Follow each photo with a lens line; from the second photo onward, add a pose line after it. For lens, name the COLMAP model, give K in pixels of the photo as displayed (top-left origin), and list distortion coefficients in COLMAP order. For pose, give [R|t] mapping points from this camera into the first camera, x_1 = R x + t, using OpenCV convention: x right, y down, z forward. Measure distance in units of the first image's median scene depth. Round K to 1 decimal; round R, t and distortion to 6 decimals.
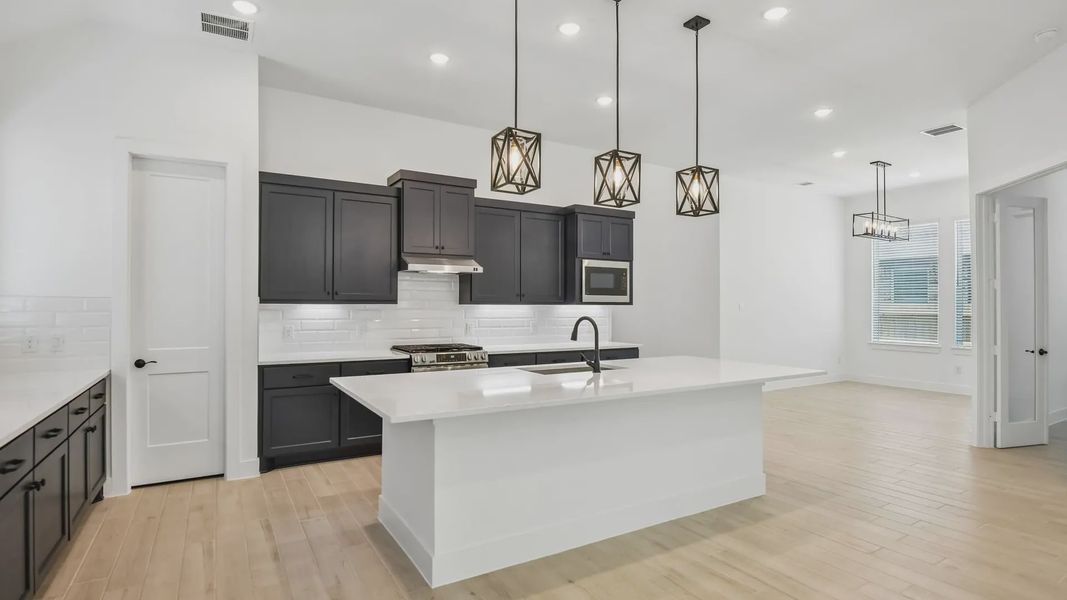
lens RADIAL K [[524.5, 0, 539.9], [0, 524.5, 299.7], [0, 0, 1]] dist [-0.011663, -0.000568]
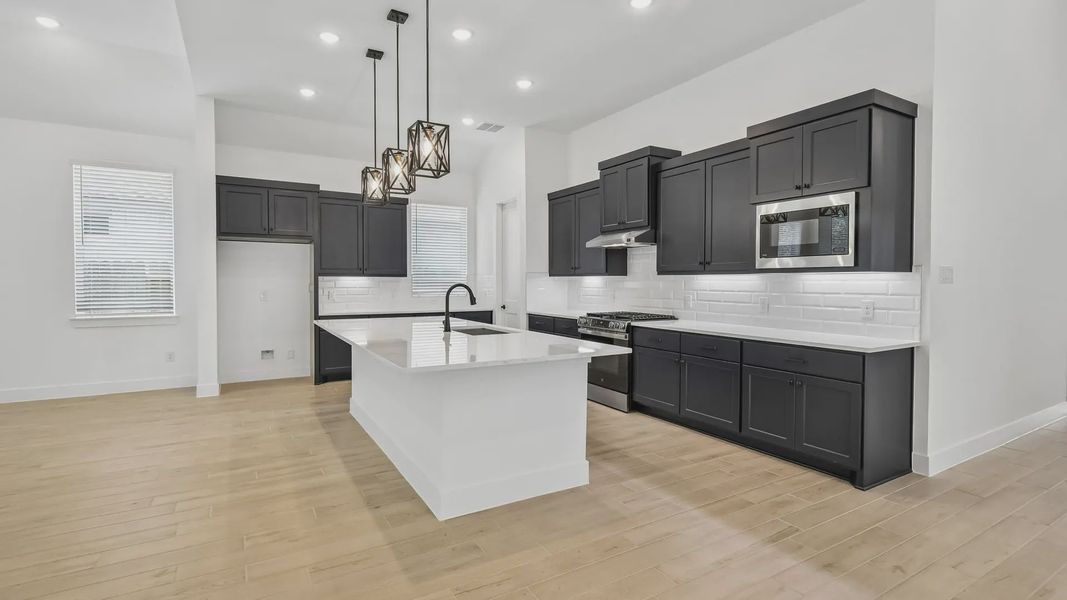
lens RADIAL K [[481.7, 0, 532.7], [0, 481.7, 289.8], [0, 0, 1]] dist [0.011341, -0.000209]
pose [[0.004886, 0.015195, -0.999873, 0.814283], [0.011855, 0.999813, 0.015252, 0.021136], [0.999918, -0.011928, 0.004705, 0.821247]]
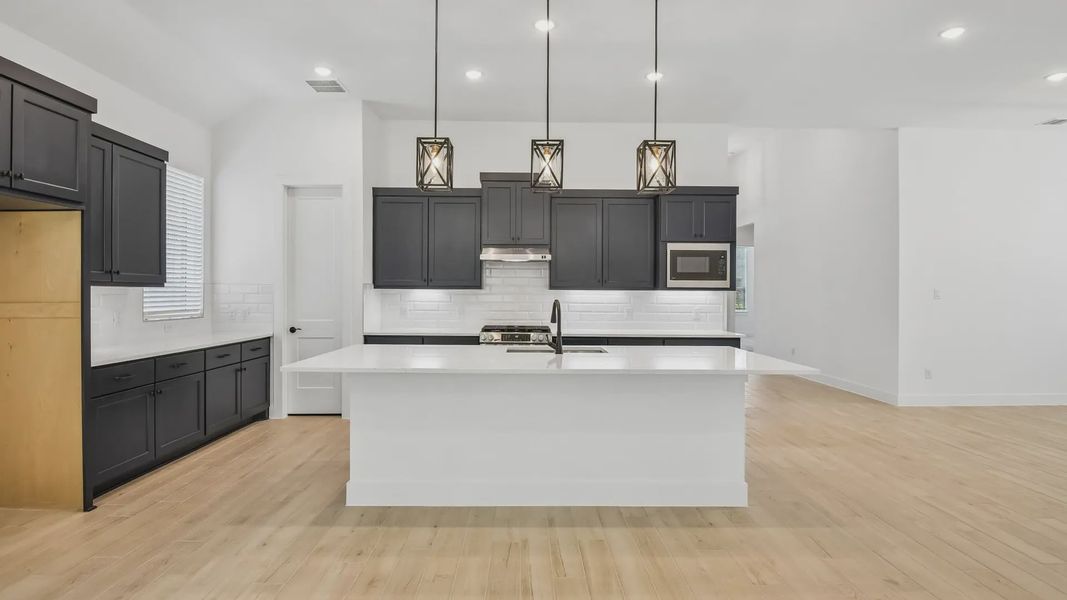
lens RADIAL K [[526.7, 0, 531.0], [0, 526.7, 291.0], [0, 0, 1]] dist [-0.012579, -0.000123]
pose [[0.866447, 0.001611, -0.499267, 0.401537], [0.002372, 0.999970, 0.007344, 0.003862], [0.499264, -0.007548, 0.866417, 0.048294]]
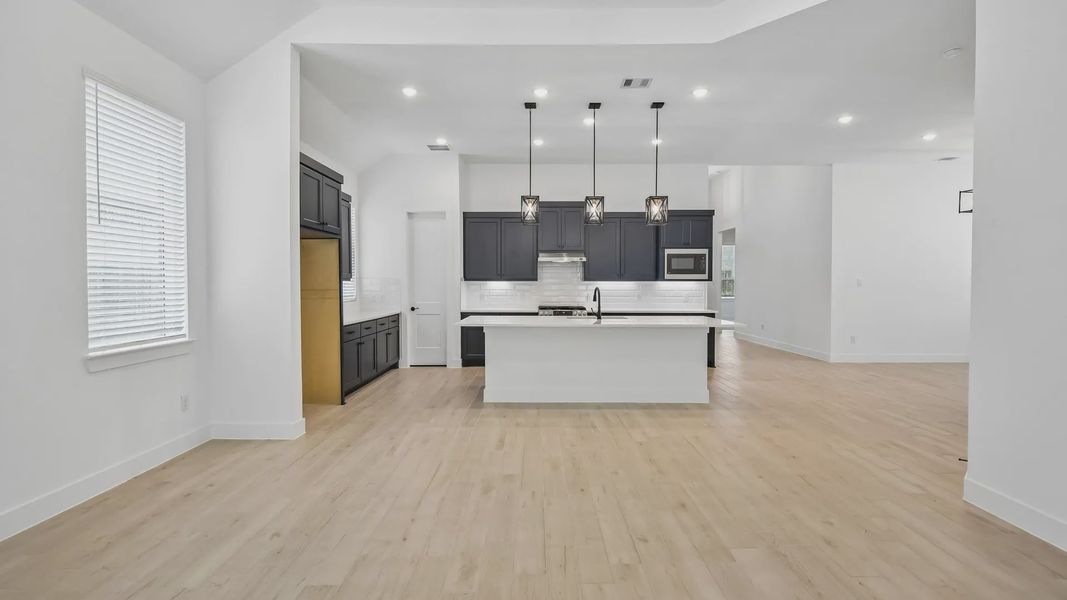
lens RADIAL K [[481.7, 0, 532.7], [0, 481.7, 289.8], [0, 0, 1]] dist [0.011341, -0.000209]
pose [[0.855731, 0.005207, -0.517395, 0.519759], [0.007433, 0.999722, 0.022355, 0.001389], [0.517368, -0.022975, 0.855454, -0.339153]]
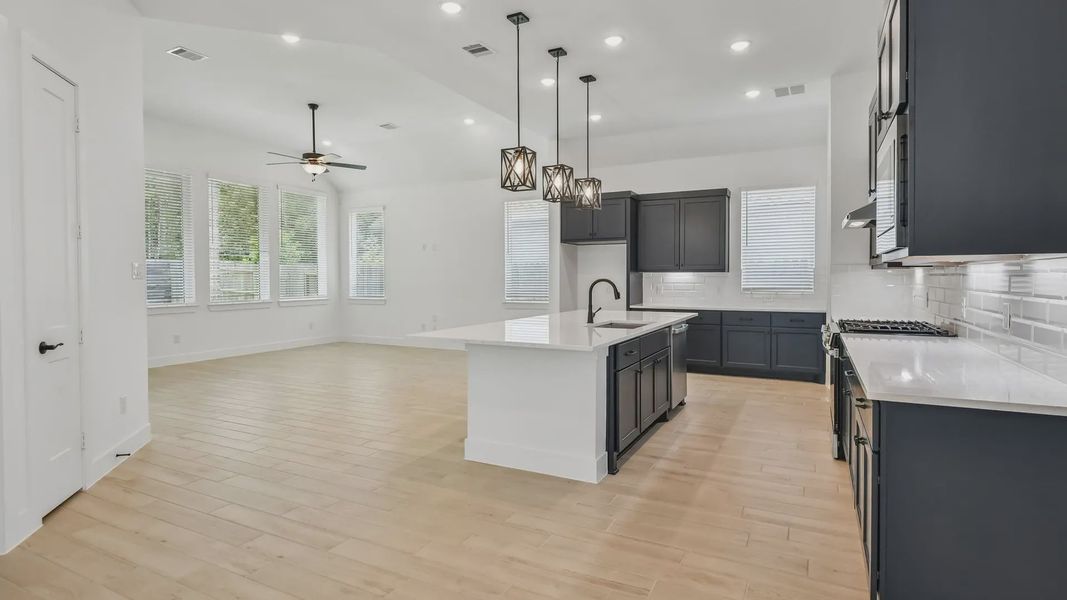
lens RADIAL K [[537.0, 0, 557.1], [0, 537.0, 284.9], [0, 0, 1]] dist [0.012058, -0.000038]
pose [[-0.832251, 0.008835, -0.554329, 0.612485], [0.009964, 0.999950, 0.000978, 0.029933], [0.554310, -0.004710, -0.832297, 1.424520]]
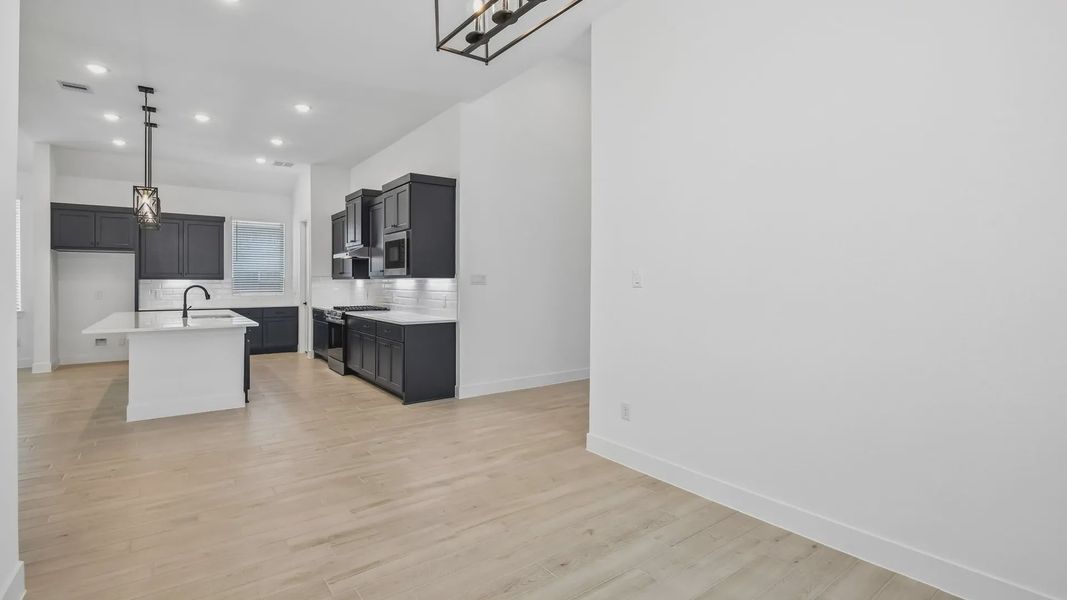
lens RADIAL K [[492.5, 0, 522.1], [0, 492.5, 282.1], [0, 0, 1]] dist [-0.001662, -0.000225]
pose [[0.081043, -0.000999, -0.996710, 1.276948], [0.013992, 0.999902, 0.000135, 0.024529], [0.996612, -0.013957, 0.081049, 1.390567]]
